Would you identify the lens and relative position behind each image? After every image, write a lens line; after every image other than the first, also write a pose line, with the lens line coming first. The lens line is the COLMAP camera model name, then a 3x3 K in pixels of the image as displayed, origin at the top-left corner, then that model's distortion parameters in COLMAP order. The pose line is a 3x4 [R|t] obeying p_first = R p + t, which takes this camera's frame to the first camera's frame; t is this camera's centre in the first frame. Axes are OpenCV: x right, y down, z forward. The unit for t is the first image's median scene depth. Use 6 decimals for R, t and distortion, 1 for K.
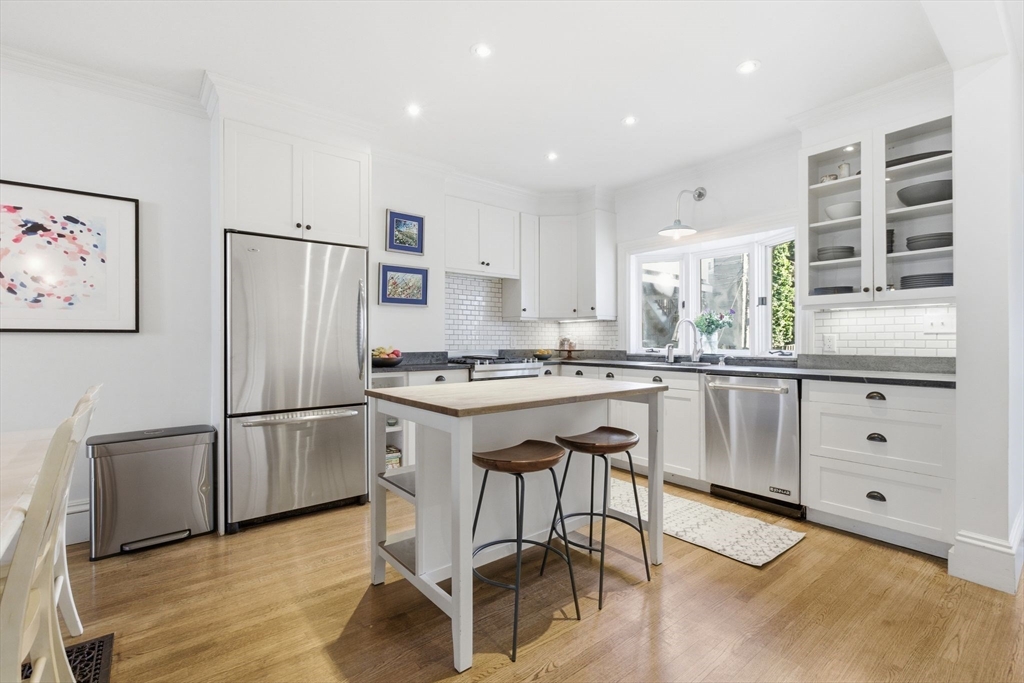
lens RADIAL K [[465.7, 0, 508.7], [0, 465.7, 340.6], [0, 0, 1]] dist [-0.009137, 0.002218]
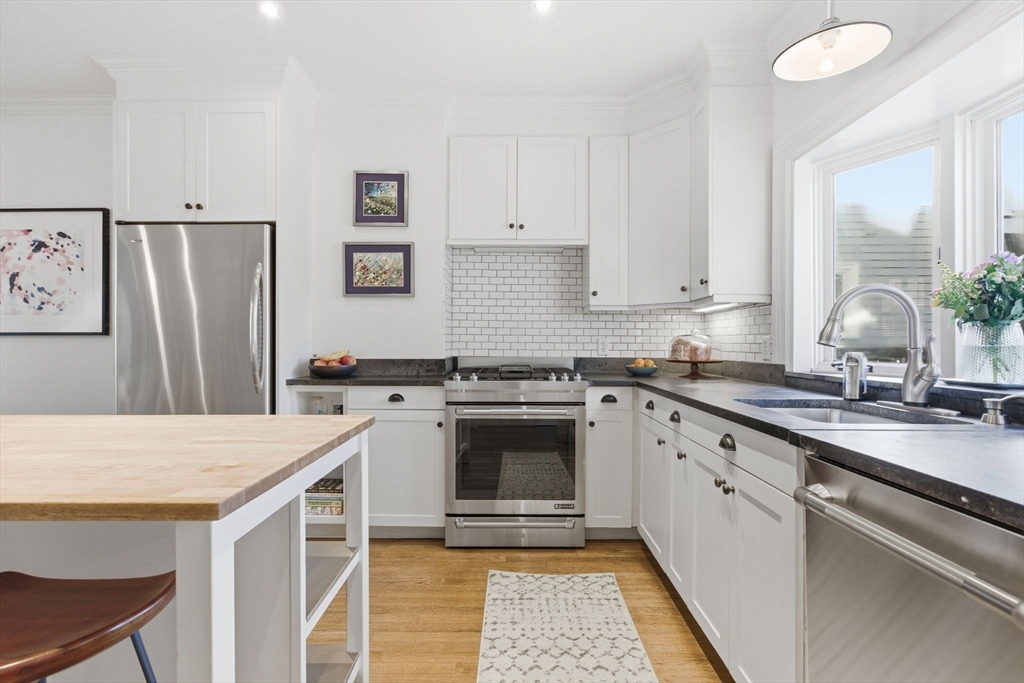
lens RADIAL K [[465.7, 0, 511.4], [0, 465.7, 341.9], [0, 0, 1]] dist [-0.009137, 0.002218]
pose [[0.772223, 0.000079, -0.635352, 0.411379], [-0.002123, 0.999995, -0.002455, -0.000642], [0.635349, 0.003245, 0.772219, 0.555585]]
